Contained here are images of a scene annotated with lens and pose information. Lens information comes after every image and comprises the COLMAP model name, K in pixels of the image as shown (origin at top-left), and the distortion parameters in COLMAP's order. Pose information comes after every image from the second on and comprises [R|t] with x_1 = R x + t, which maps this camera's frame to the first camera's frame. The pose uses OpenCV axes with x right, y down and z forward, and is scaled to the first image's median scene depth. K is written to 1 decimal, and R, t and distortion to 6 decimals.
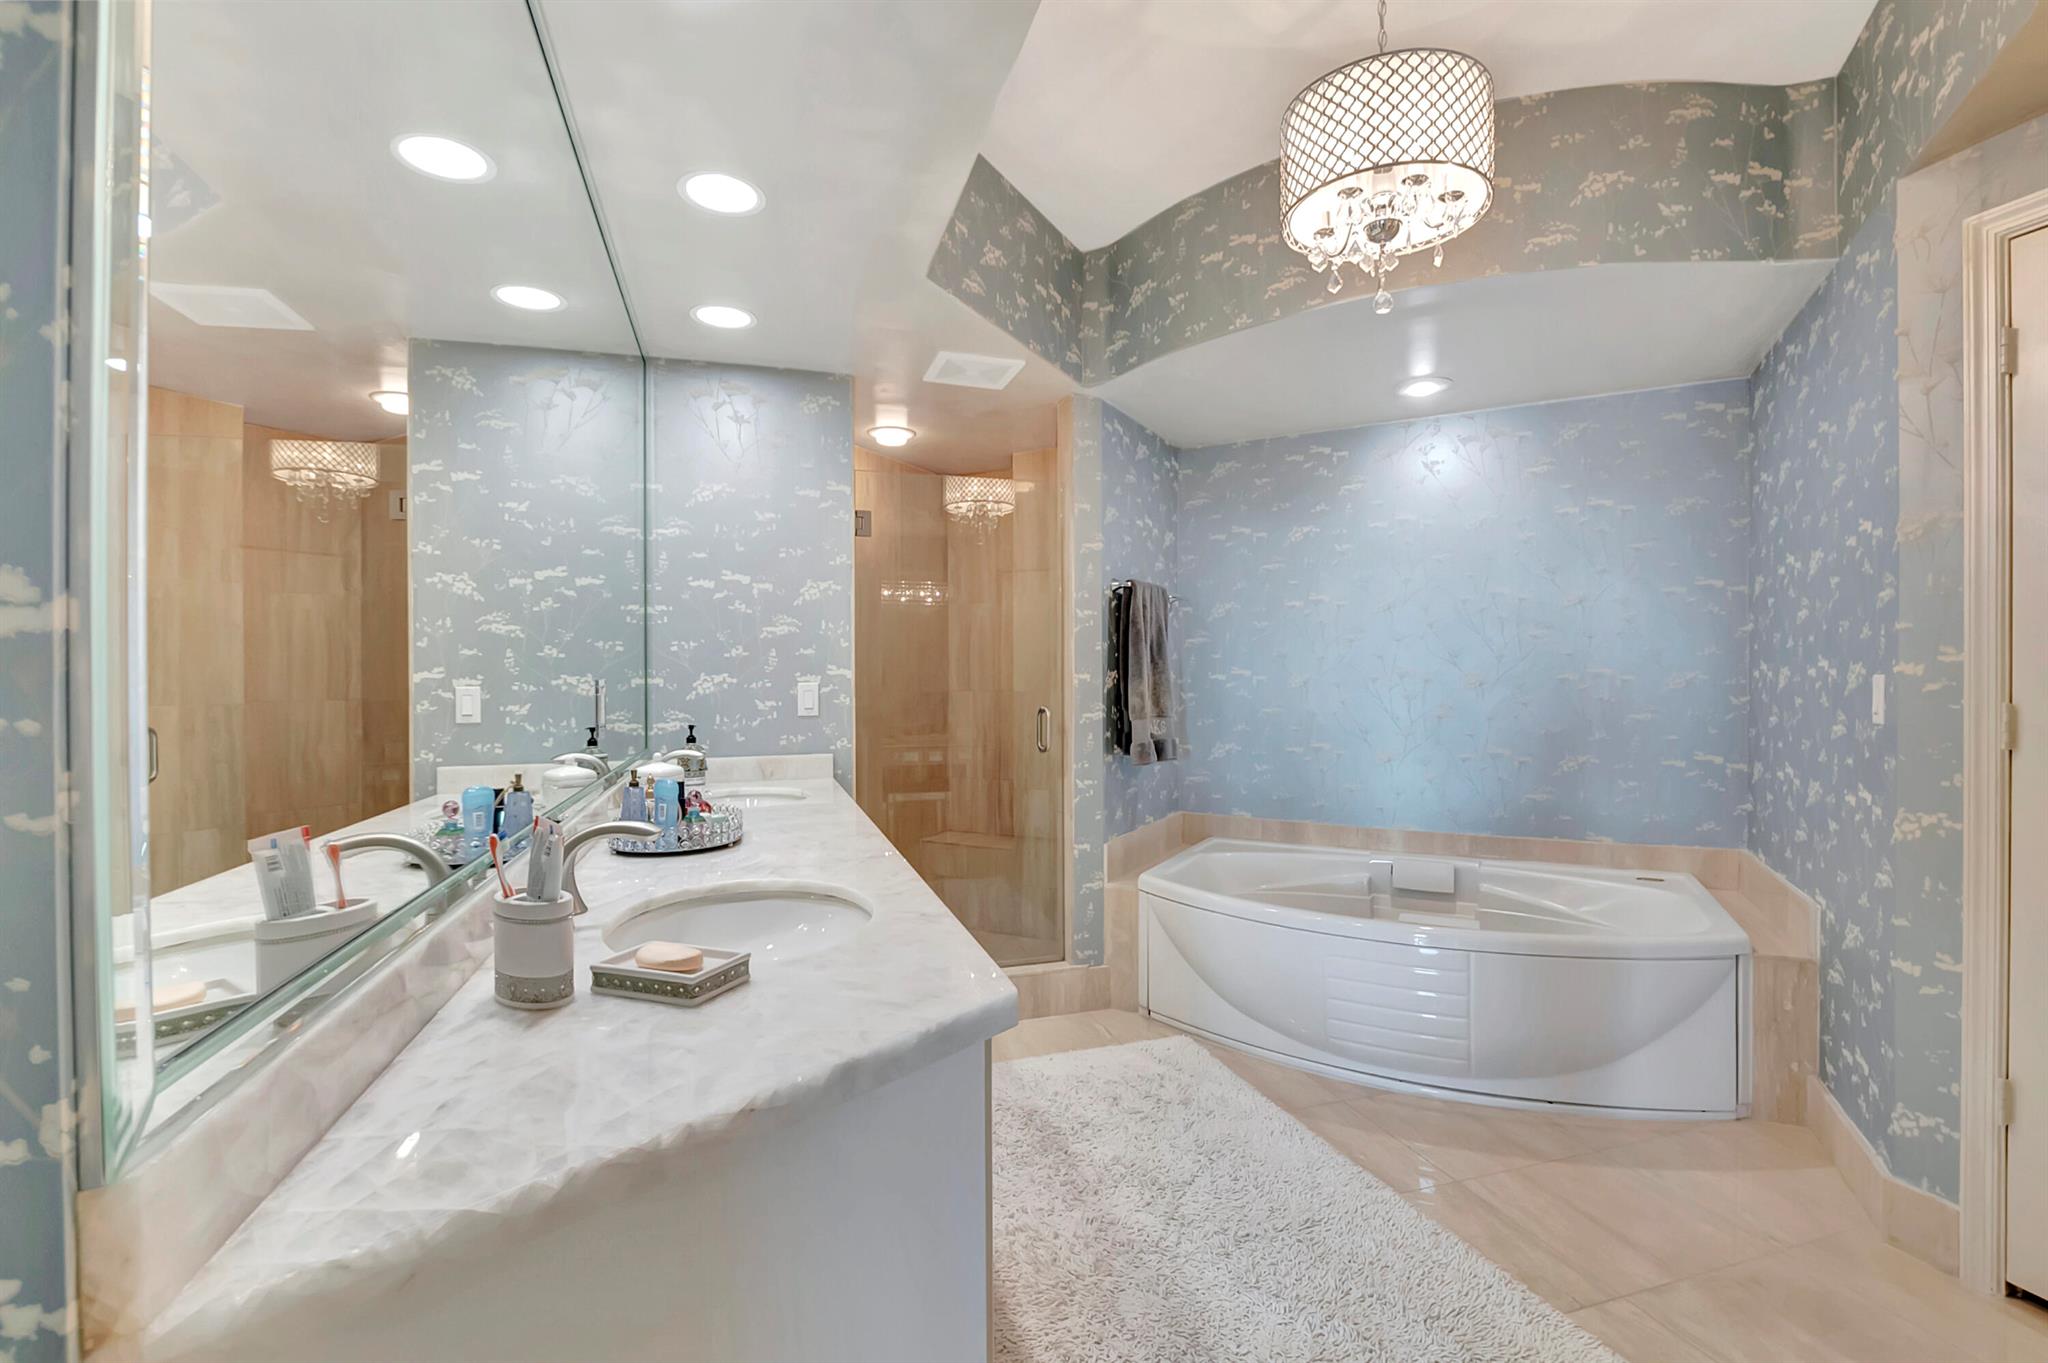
lens RADIAL K [[917.9, 0, 1024.0], [0, 917.9, 681.5], [0, 0, 1]] dist [0.014804, -0.029418]
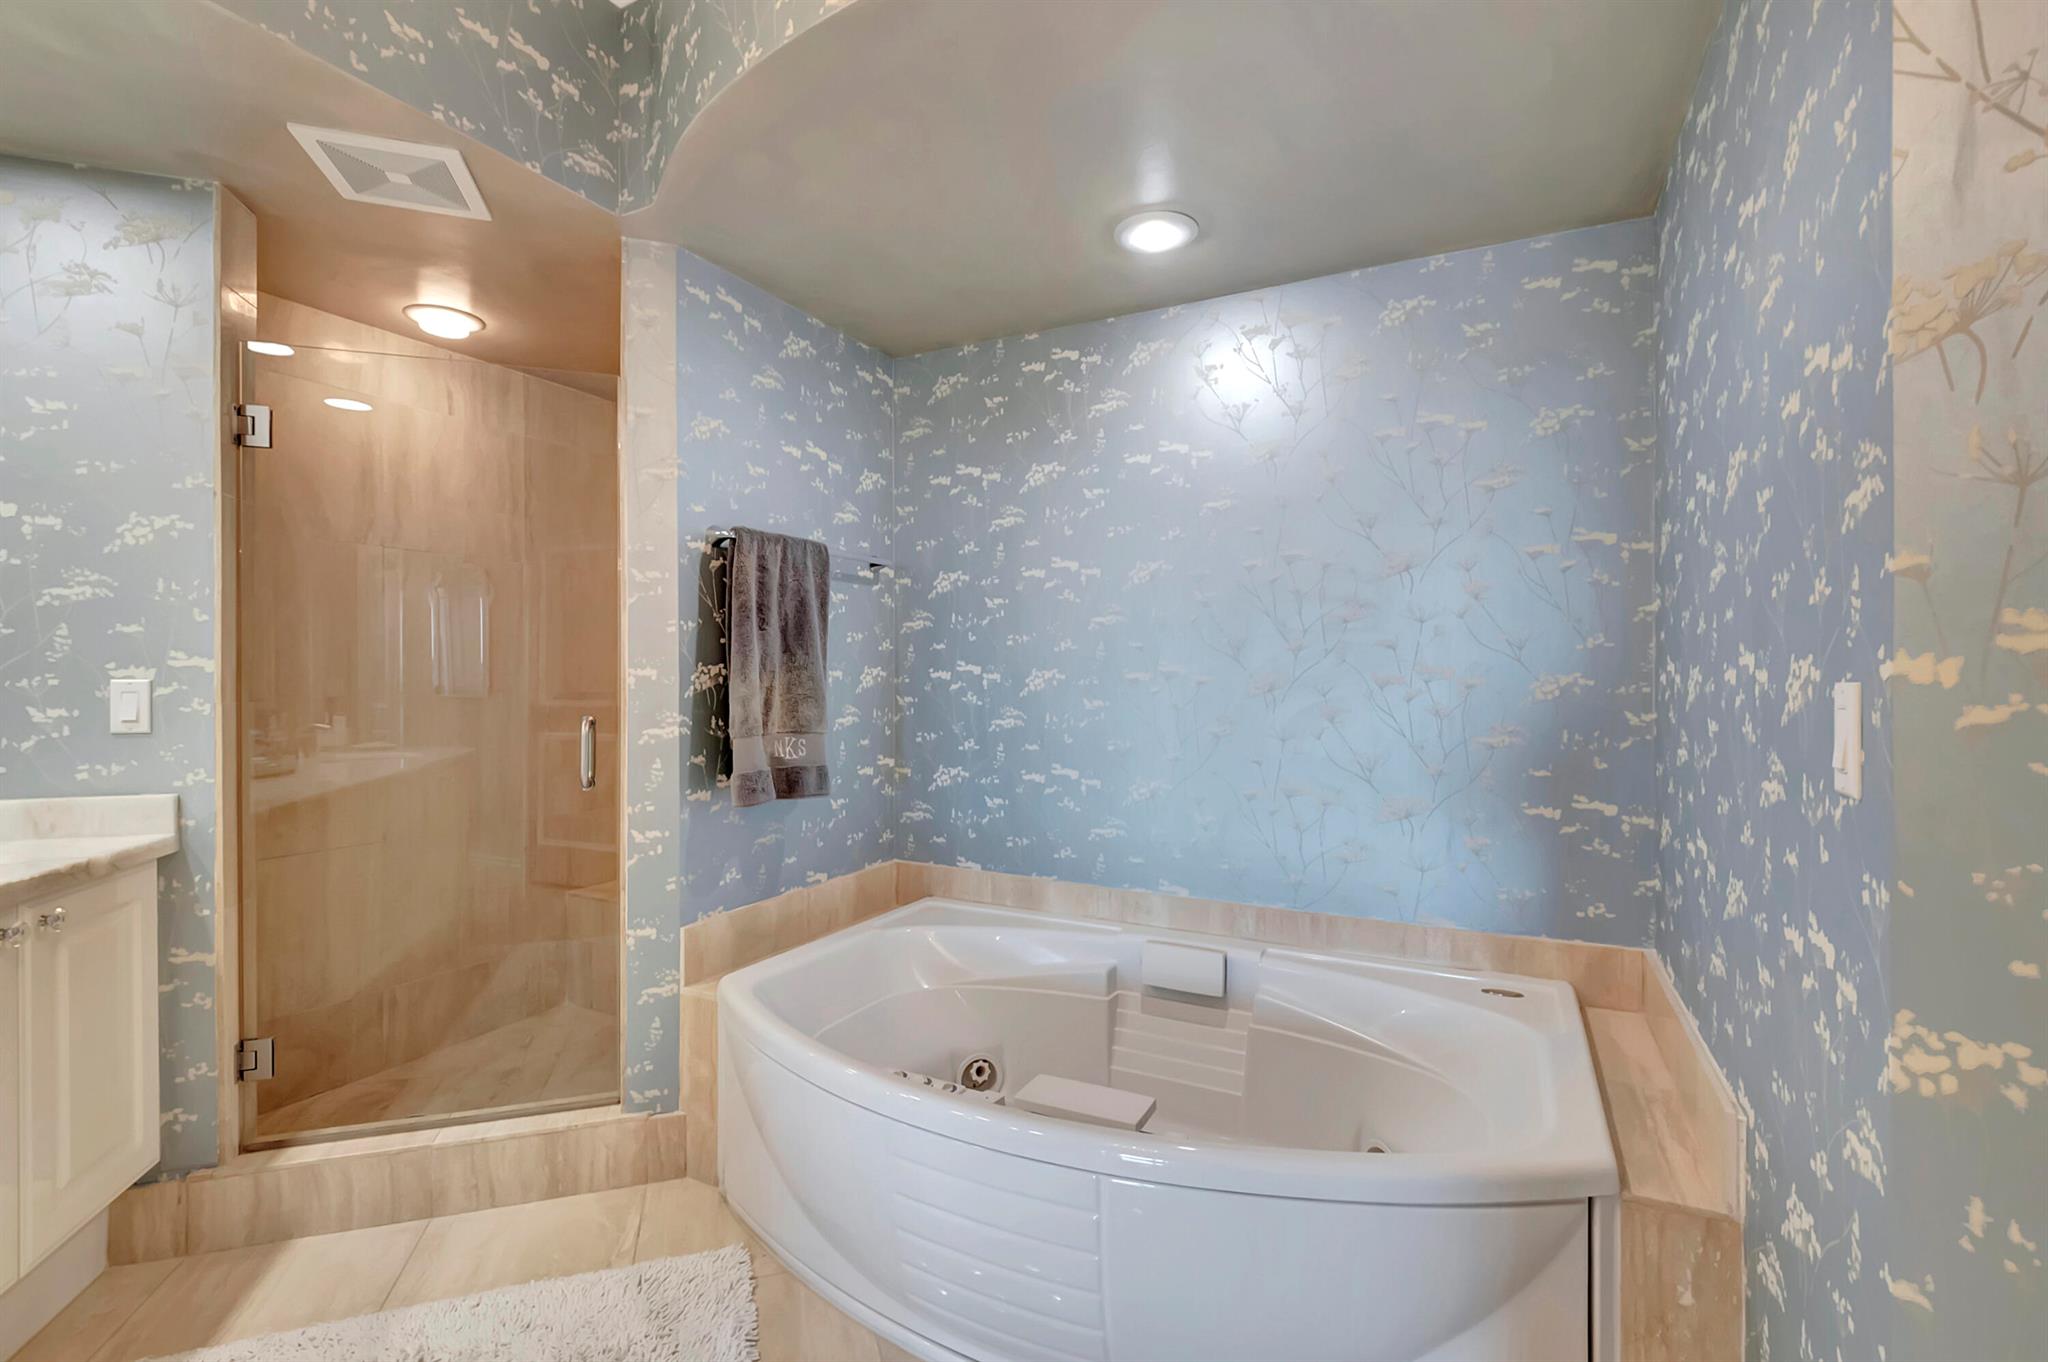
lens RADIAL K [[903.5, 0, 1031.4], [0, 903.5, 666.1], [0, 0, 1]] dist [0.000141, -0.004382]
pose [[0.999961, 0.008751, -0.001521, 0.388516], [-0.008771, 0.999867, -0.013721, -0.004438], [0.001401, 0.013734, 0.999905, 0.400615]]
